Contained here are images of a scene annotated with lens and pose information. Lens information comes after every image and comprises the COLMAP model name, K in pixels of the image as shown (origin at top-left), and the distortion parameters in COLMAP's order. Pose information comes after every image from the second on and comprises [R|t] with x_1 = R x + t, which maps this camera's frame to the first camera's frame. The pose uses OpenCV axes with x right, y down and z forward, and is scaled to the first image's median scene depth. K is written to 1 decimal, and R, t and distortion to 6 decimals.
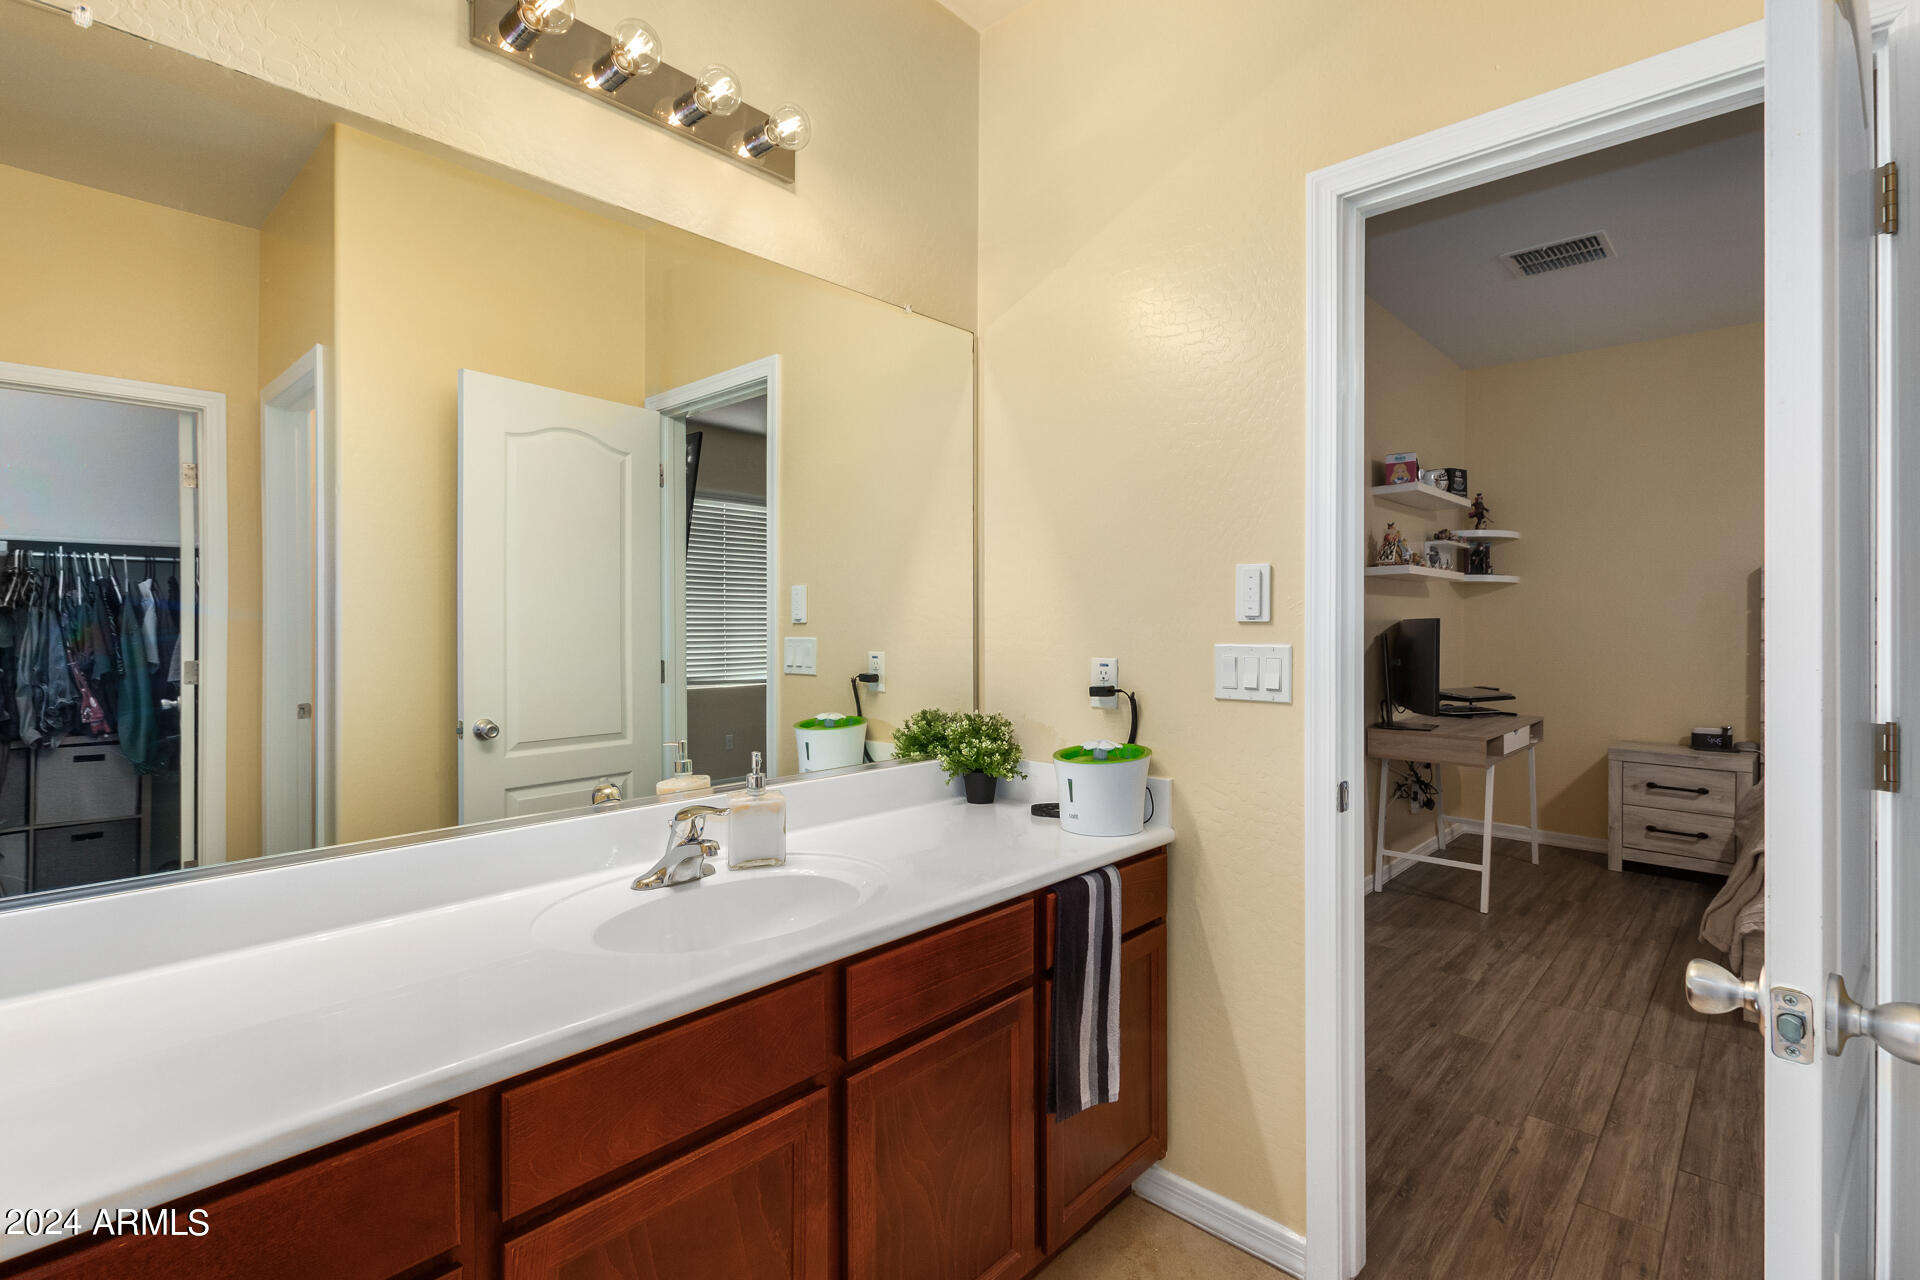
lens RADIAL K [[901.4, 0, 950.5], [0, 901.4, 628.4], [0, 0, 1]] dist [0.000851, -0.001938]
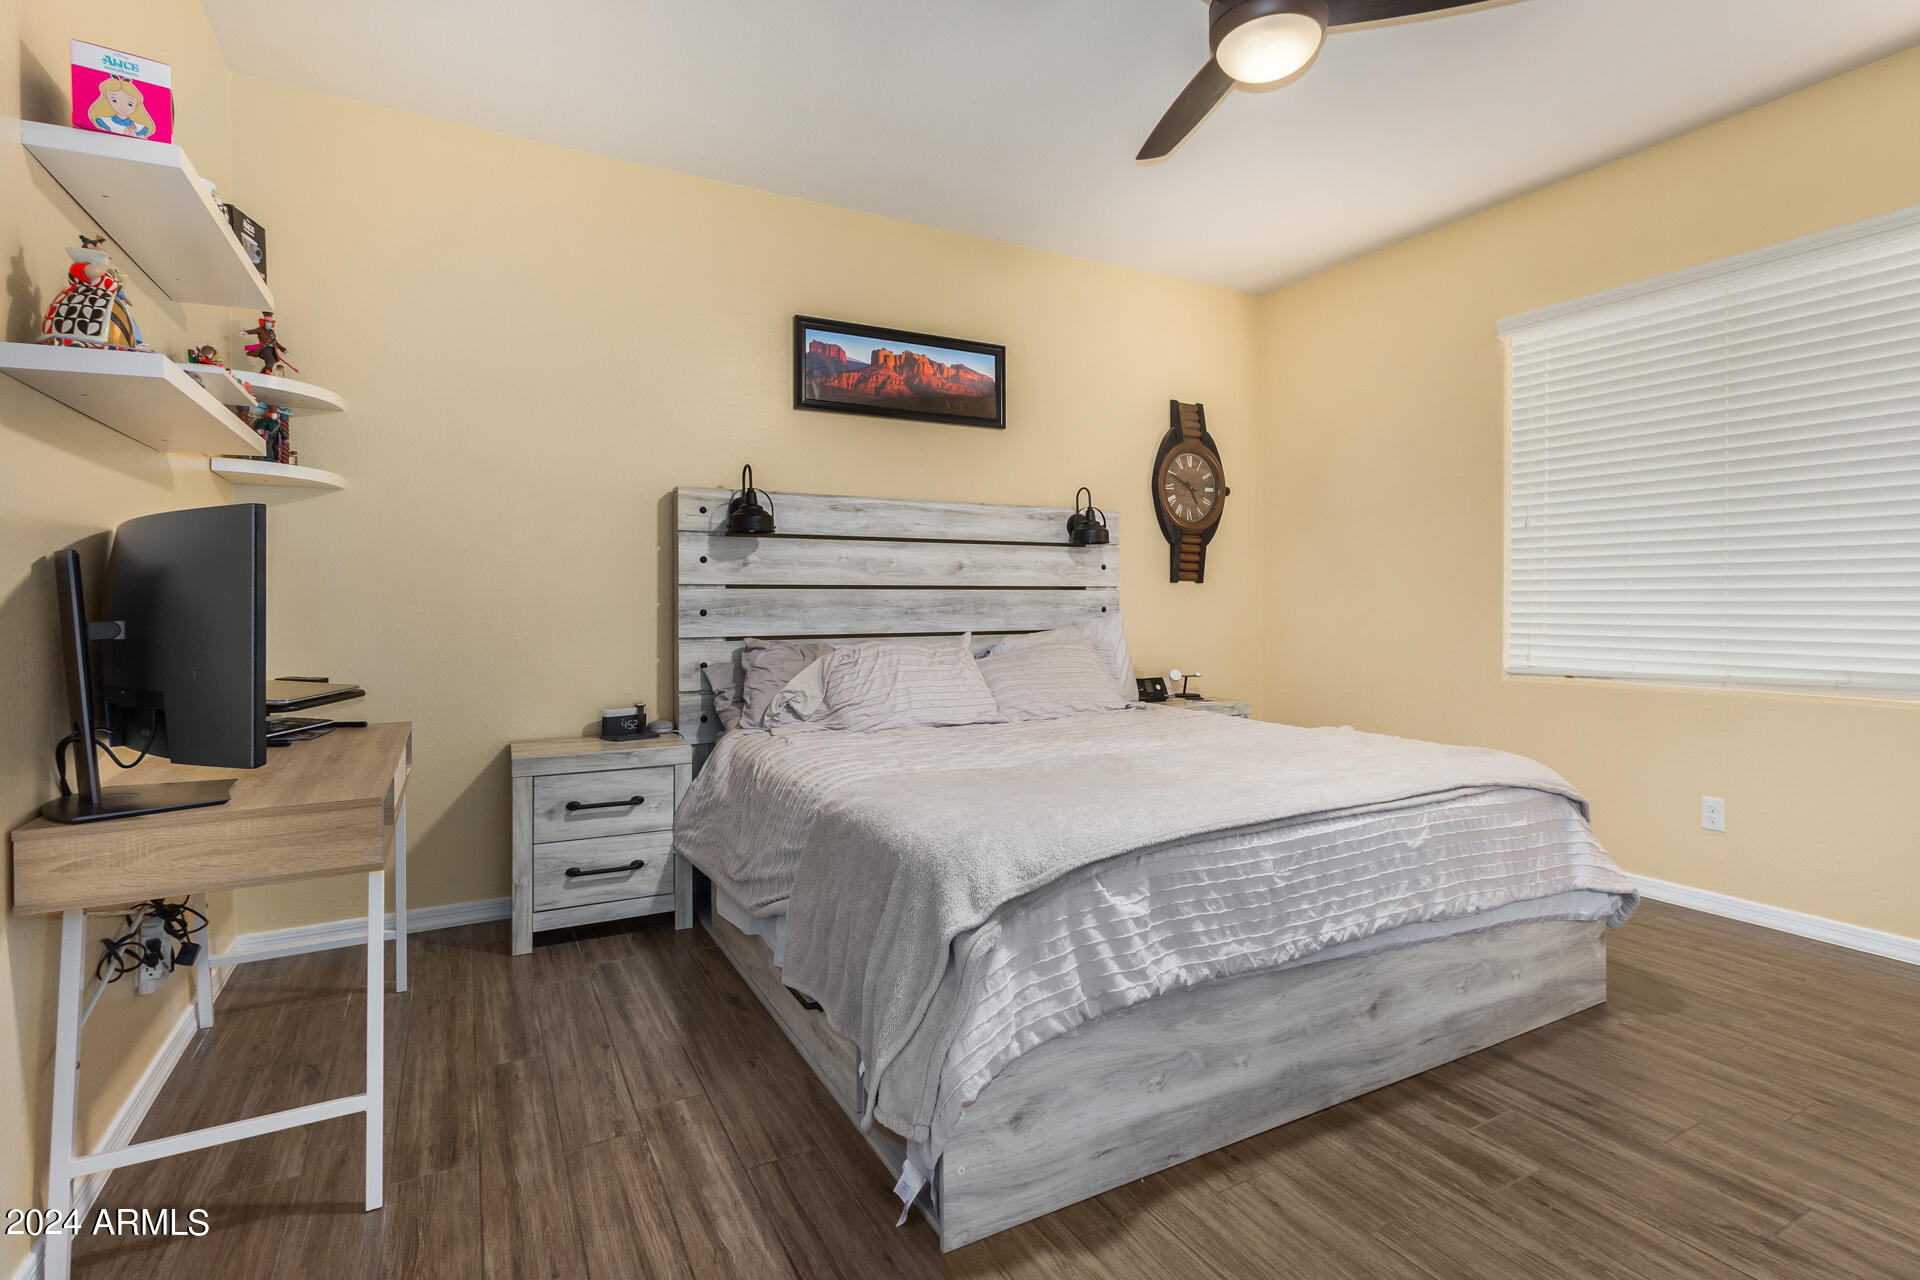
lens RADIAL K [[901.4, 0, 955.4], [0, 901.4, 600.1], [0, 0, 1]] dist [0.000851, -0.001938]
pose [[0.300236, -0.003114, 0.953860, 0.238510], [0.008792, 0.999961, 0.000497, 0.026850], [-0.953824, 0.008237, 0.300252, 0.539375]]
